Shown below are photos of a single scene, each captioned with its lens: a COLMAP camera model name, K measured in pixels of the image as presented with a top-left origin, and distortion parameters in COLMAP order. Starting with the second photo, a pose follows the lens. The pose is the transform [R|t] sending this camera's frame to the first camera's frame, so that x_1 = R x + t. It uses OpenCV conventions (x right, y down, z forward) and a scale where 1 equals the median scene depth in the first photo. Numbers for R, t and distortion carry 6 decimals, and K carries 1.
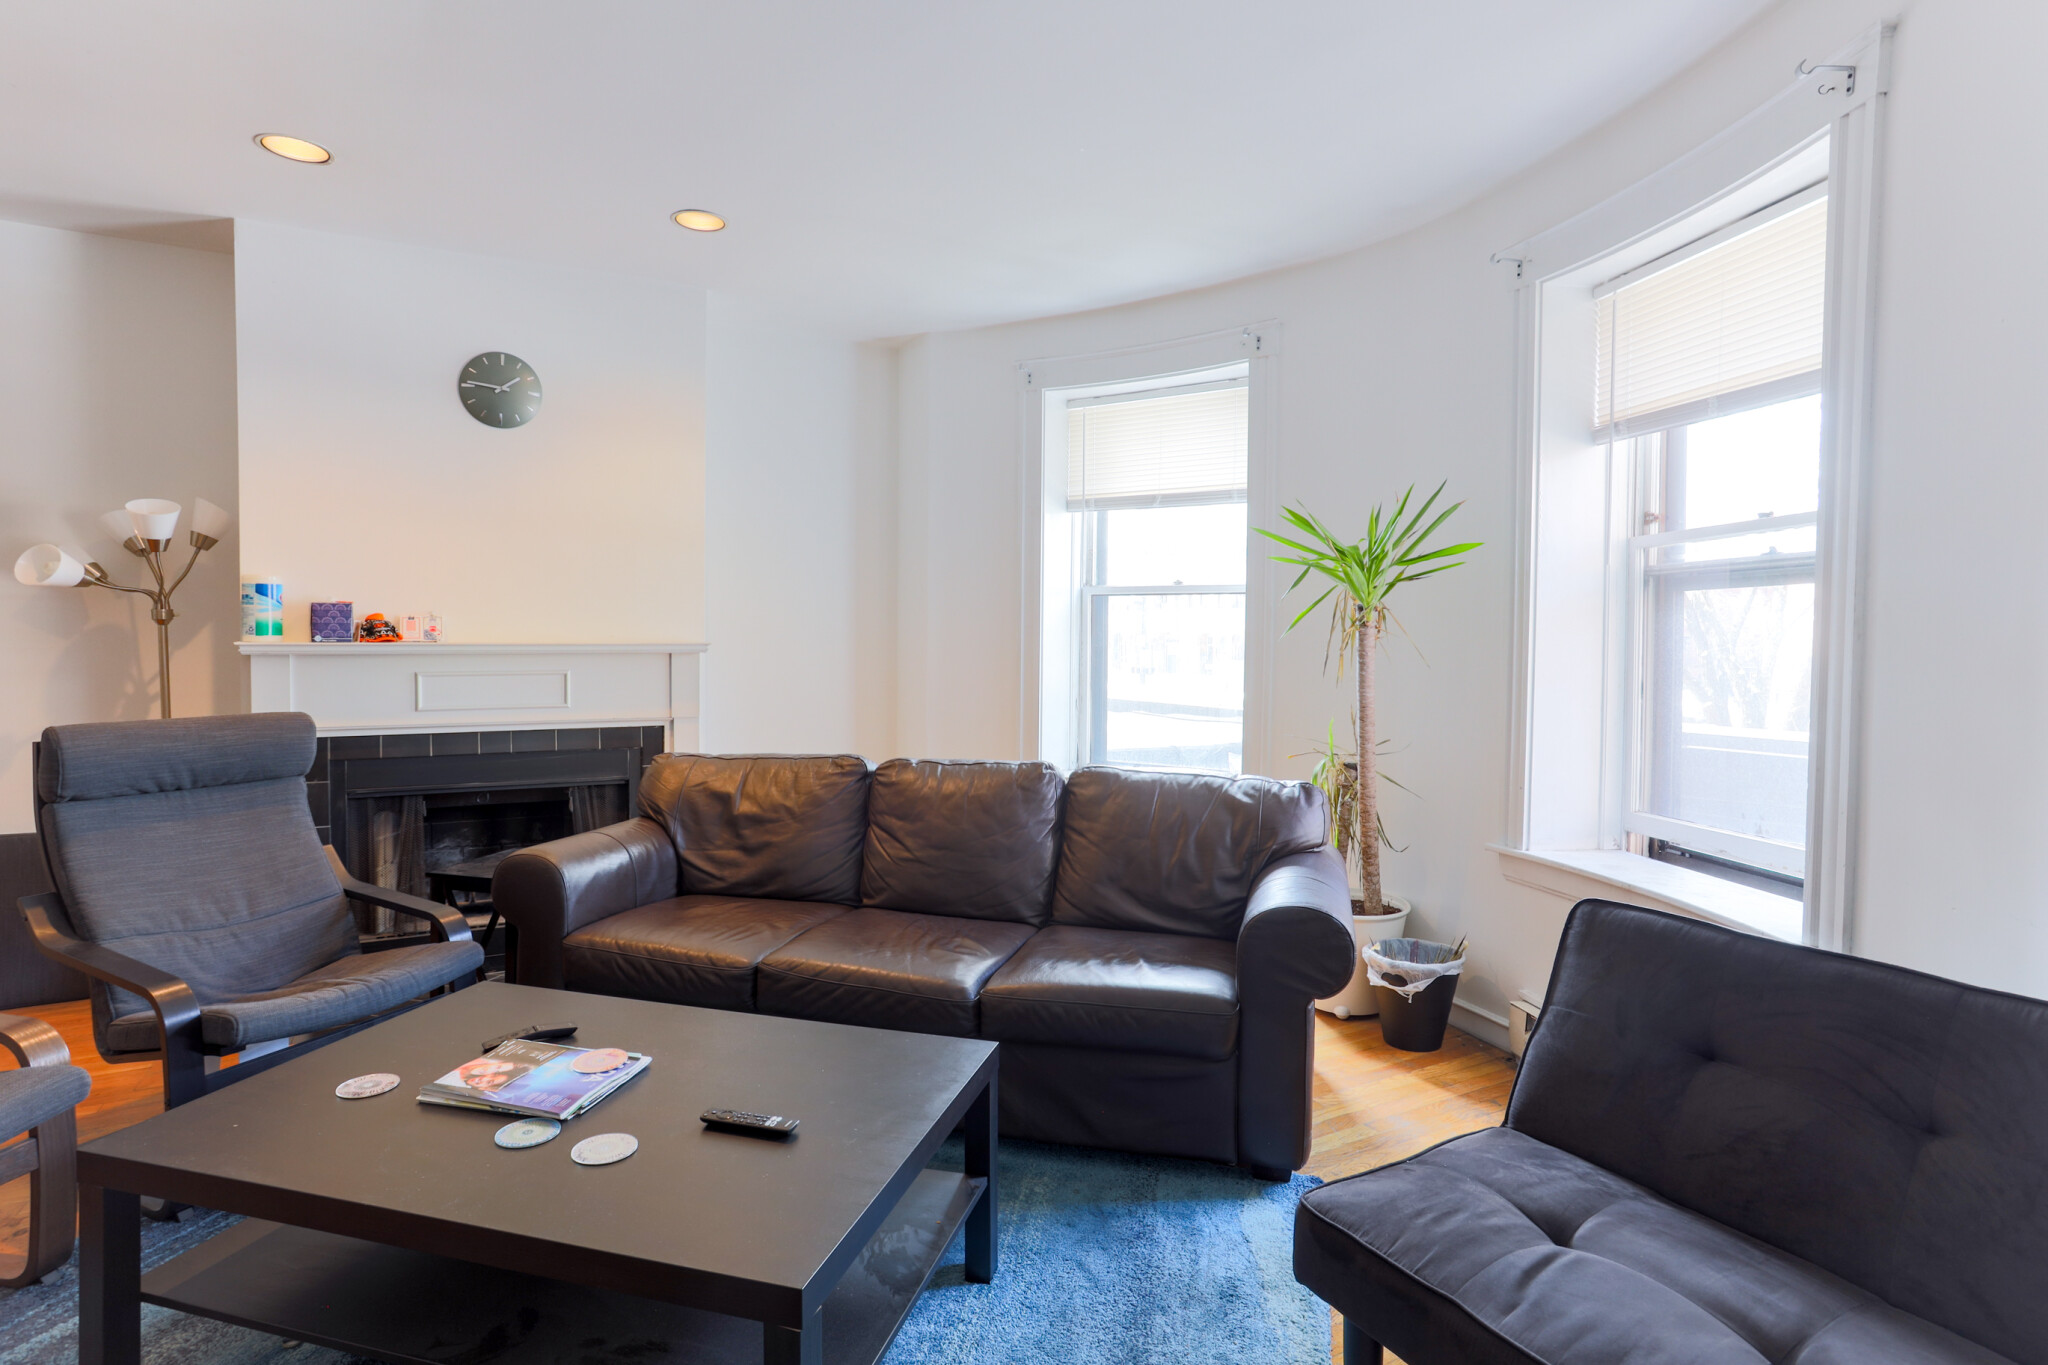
lens RADIAL K [[1014.6, 0, 1029.0], [0, 1014.6, 663.6], [0, 0, 1]] dist [0.000918, 0.002054]
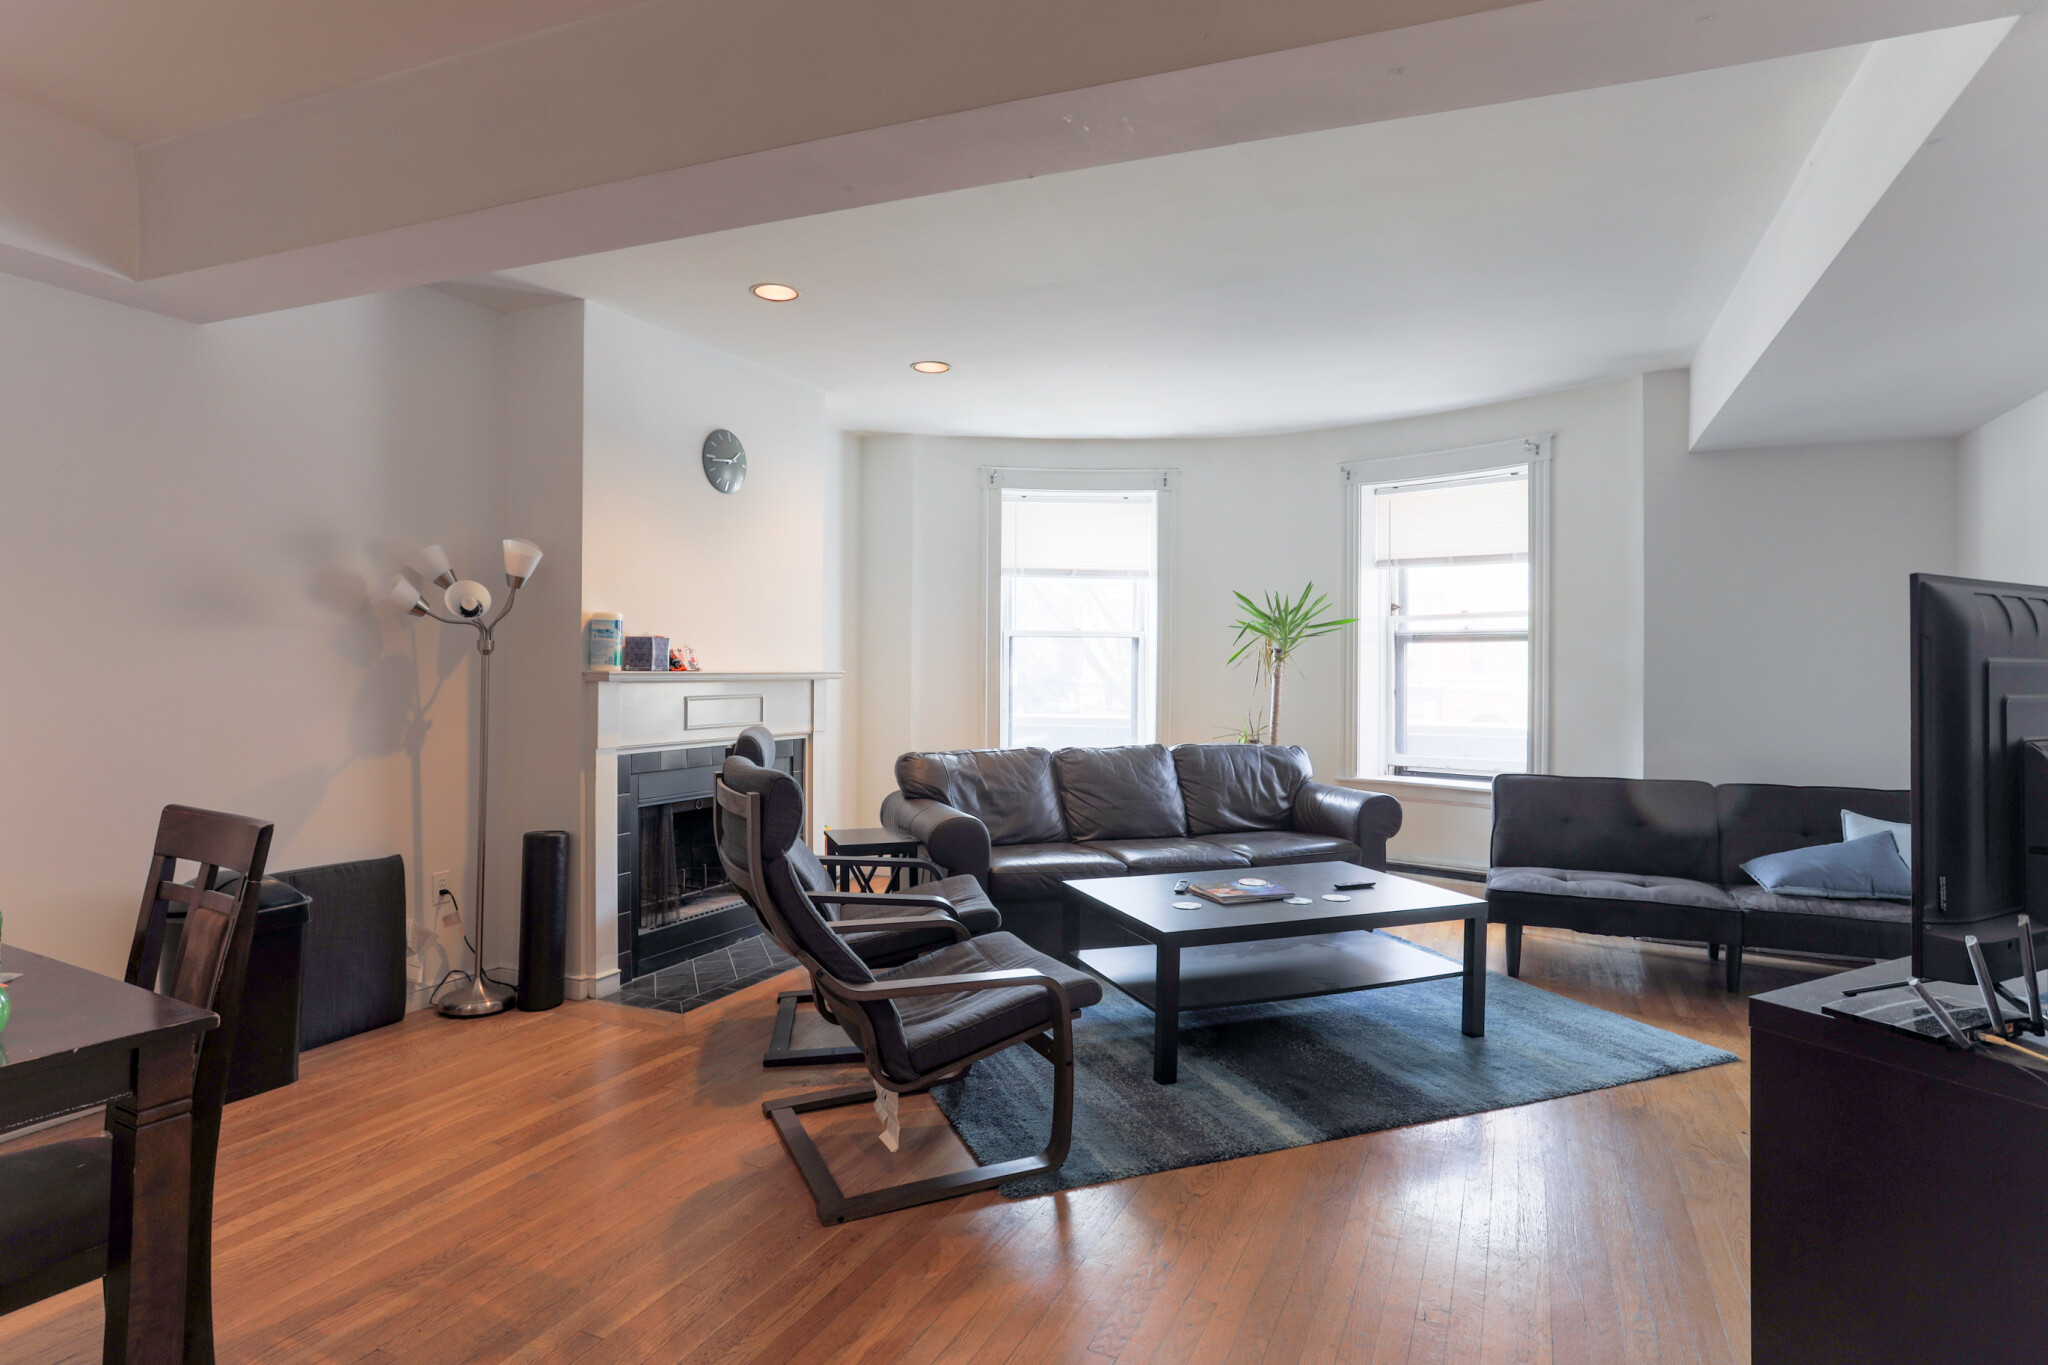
lens RADIAL K [[1014.6, 0, 1029.0], [0, 1014.6, 663.6], [0, 0, 1]] dist [0.000918, 0.002054]
pose [[0.814627, 0.000750, 0.579985, -1.016984], [0.017060, 0.999535, -0.025255, 0.006864], [-0.579735, 0.030468, 0.814236, -0.193057]]
